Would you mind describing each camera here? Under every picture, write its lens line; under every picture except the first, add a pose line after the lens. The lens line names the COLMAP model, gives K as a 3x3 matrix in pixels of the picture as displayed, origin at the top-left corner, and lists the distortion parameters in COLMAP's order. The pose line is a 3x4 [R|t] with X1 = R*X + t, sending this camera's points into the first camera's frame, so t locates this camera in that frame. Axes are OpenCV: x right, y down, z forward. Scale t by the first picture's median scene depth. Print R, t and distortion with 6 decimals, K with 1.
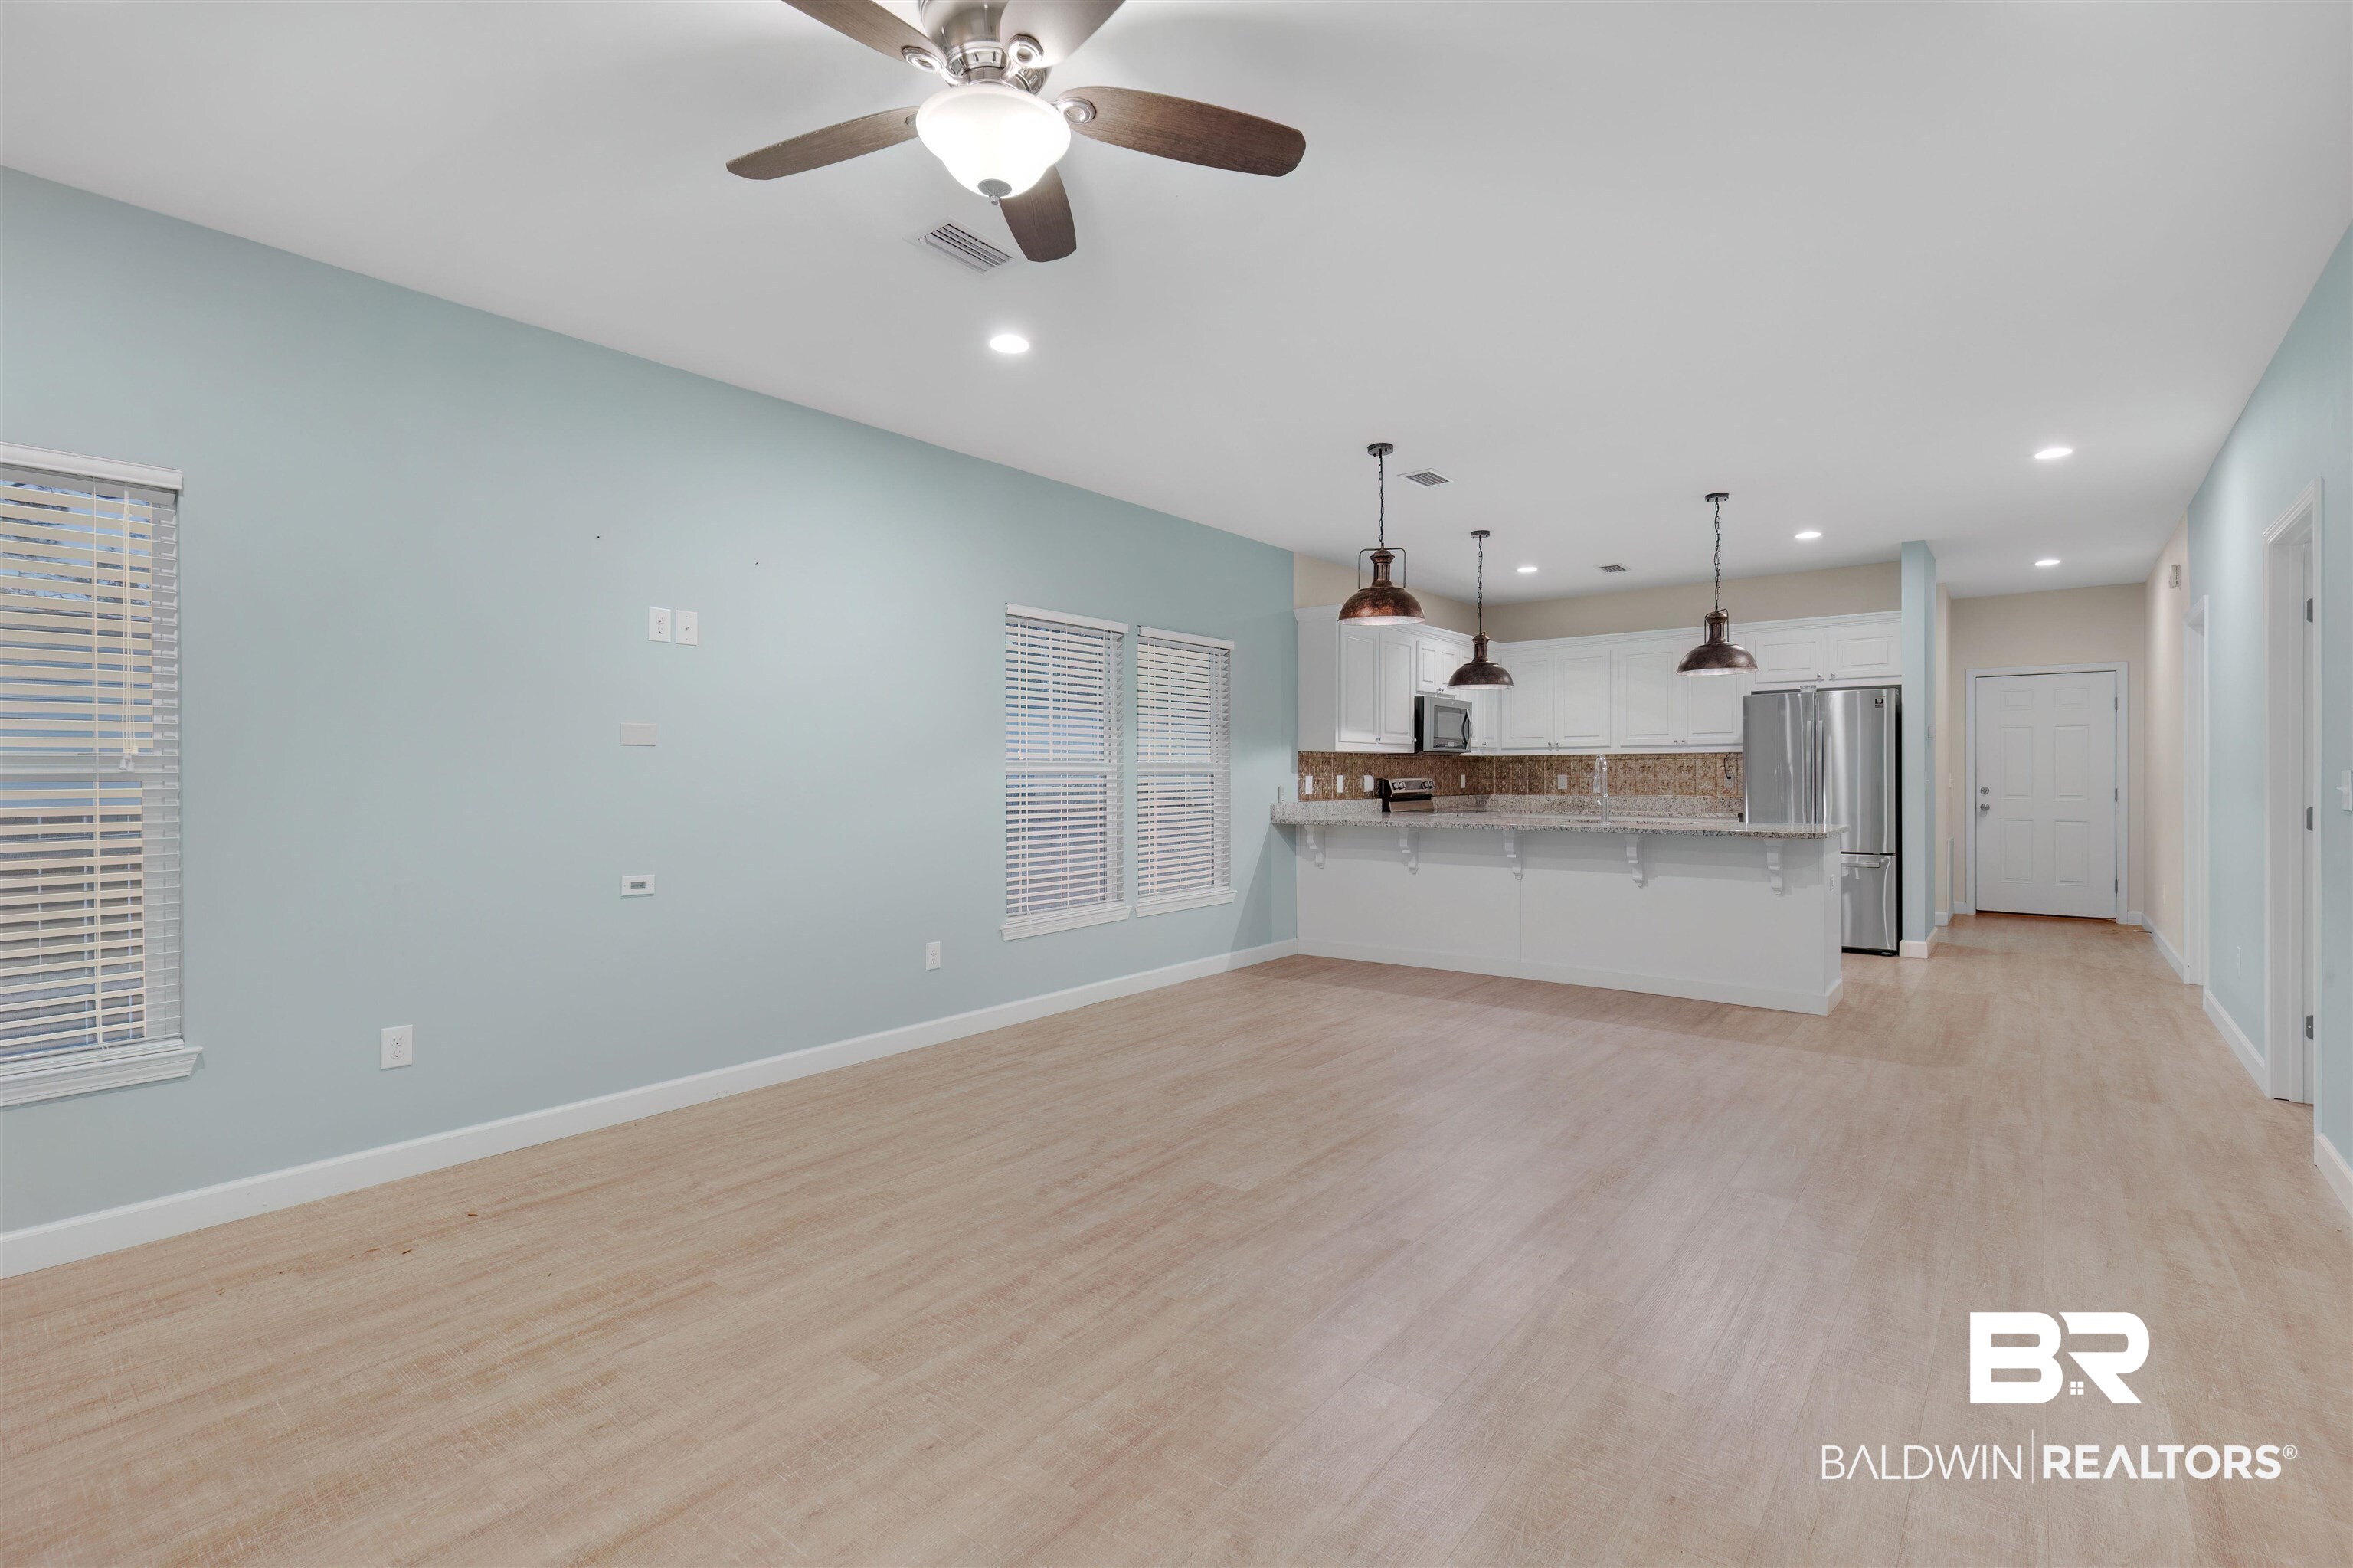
lens RADIAL K [[1063.6, 0, 1200.6], [0, 1063.6, 778.5], [0, 0, 1]] dist [0.003437, -0.001504]
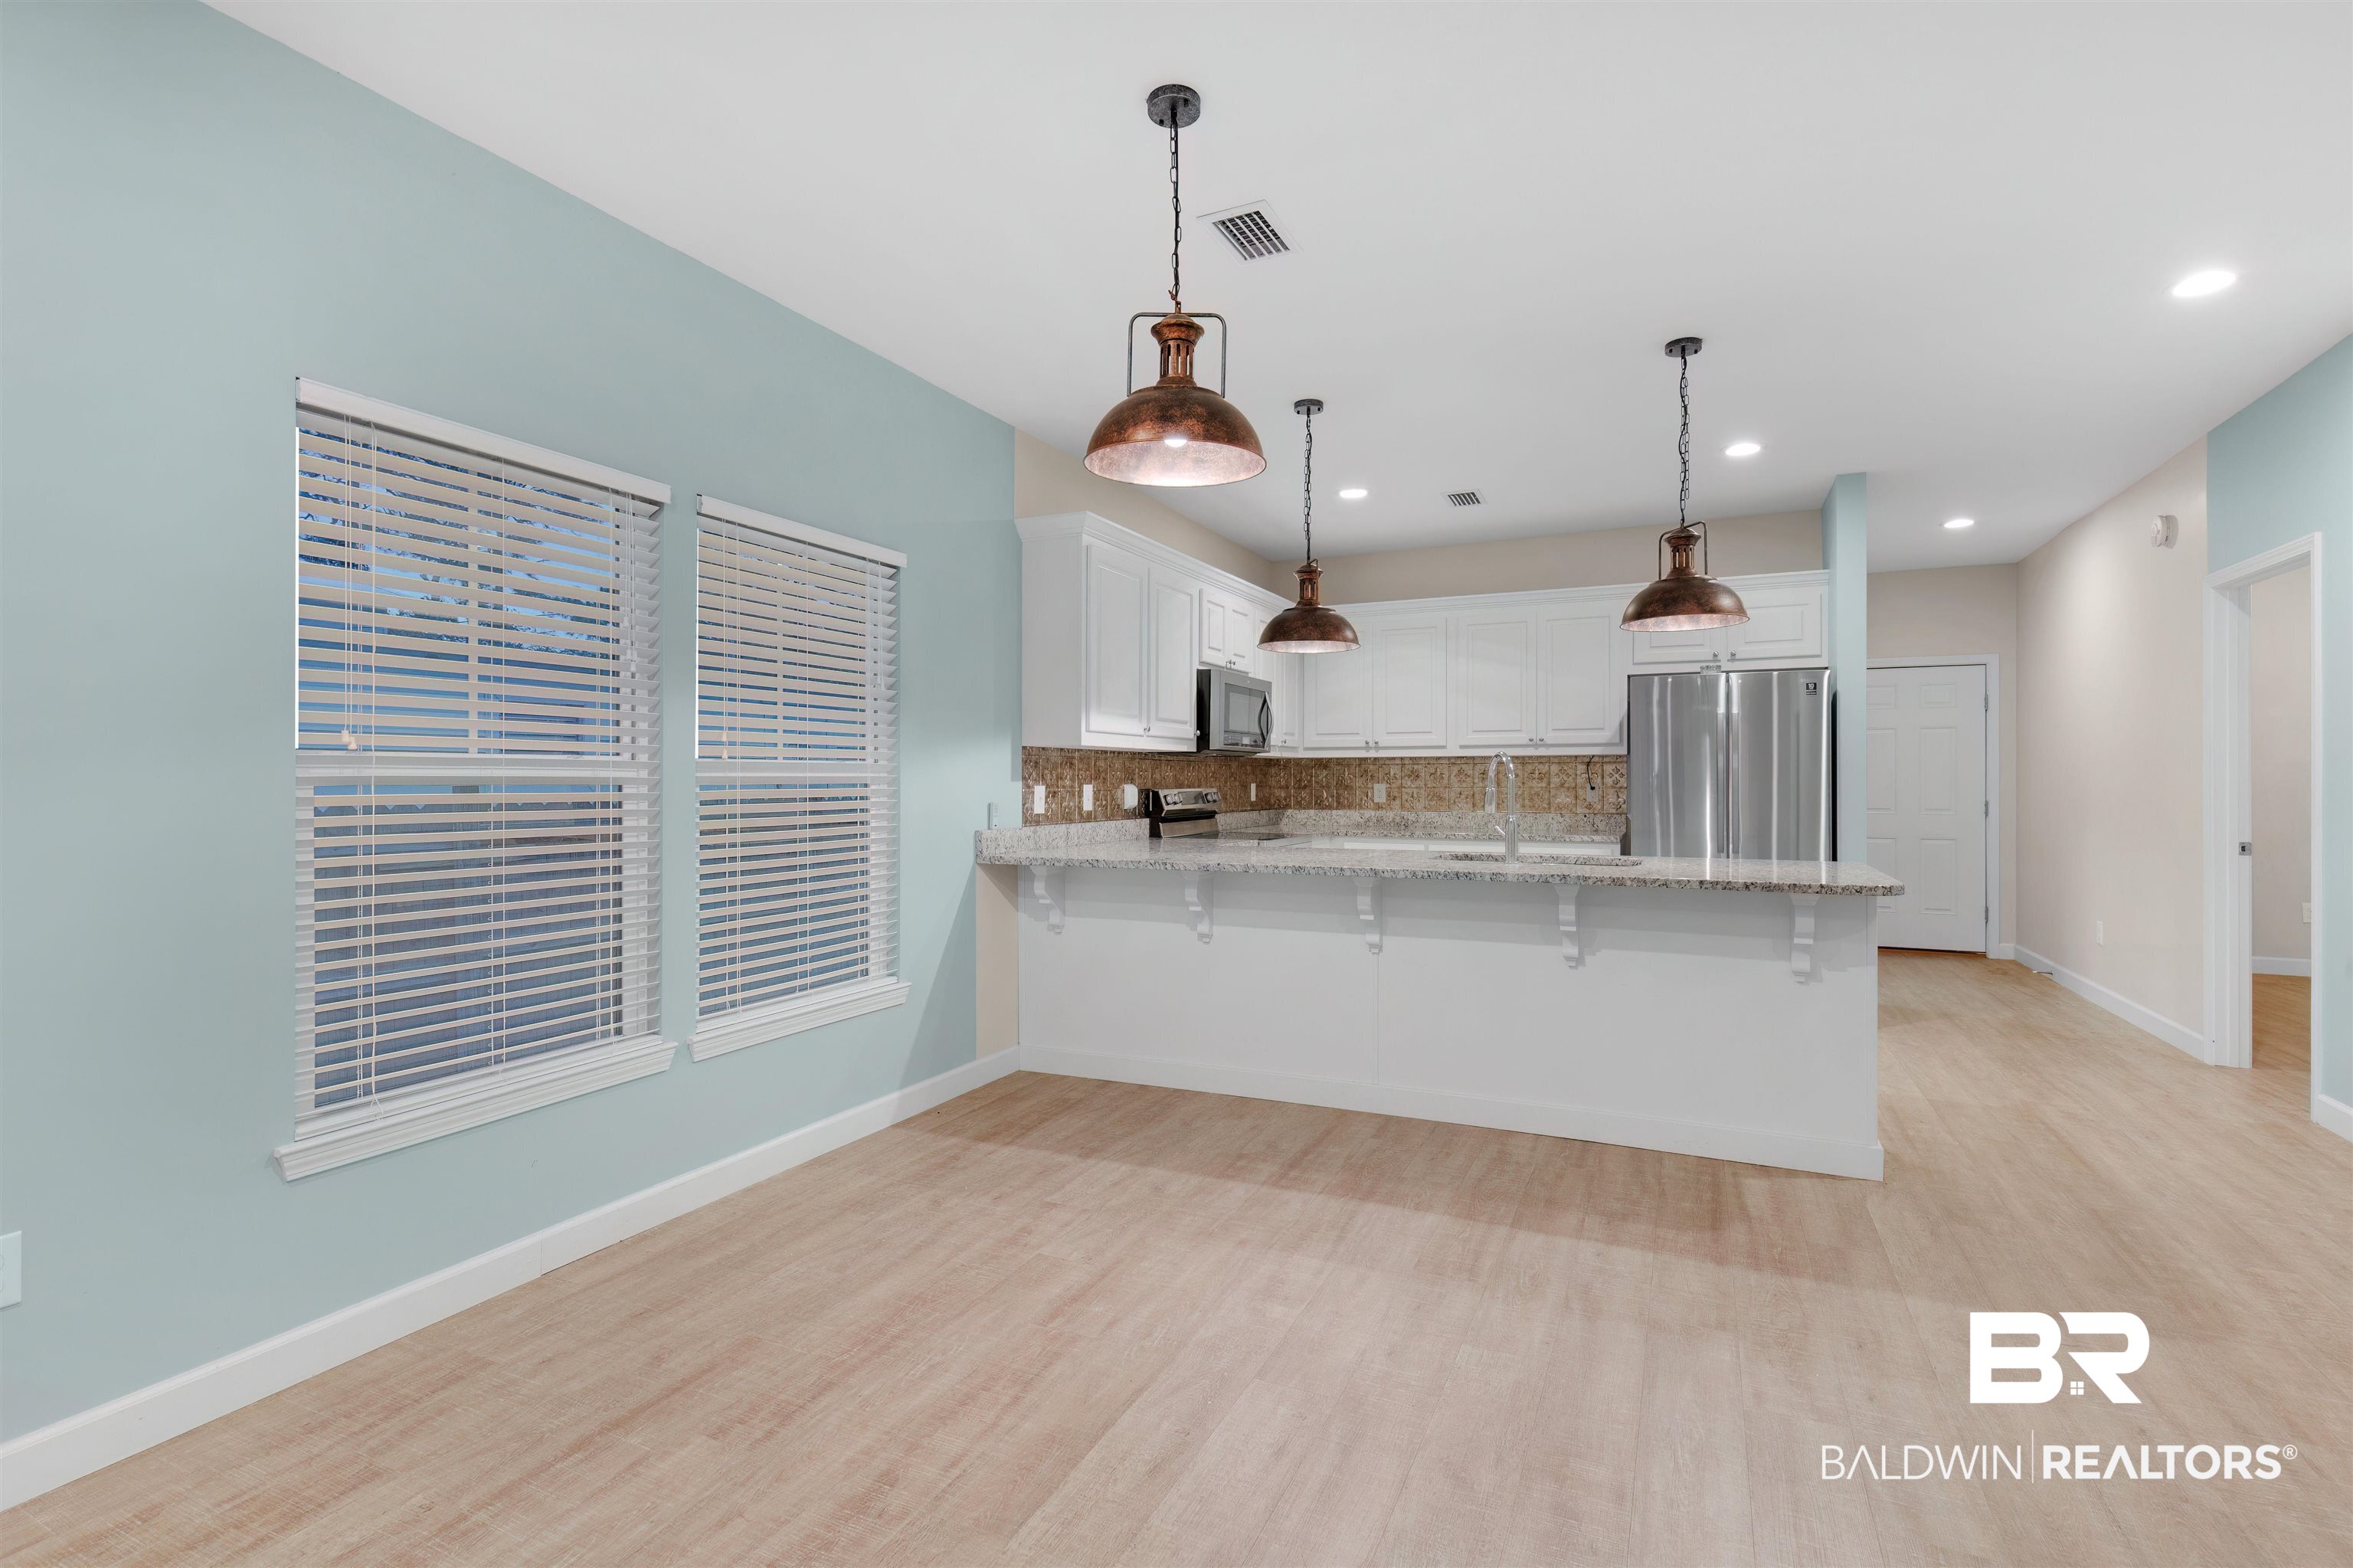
lens RADIAL K [[1063.6, 0, 1203.7], [0, 1063.6, 779.9], [0, 0, 1]] dist [0.003437, -0.001504]
pose [[0.971651, 0.002656, 0.236405, 0.050073], [-0.001485, 0.999986, -0.005131, -0.002818], [-0.236416, 0.004635, 0.971641, 0.383702]]
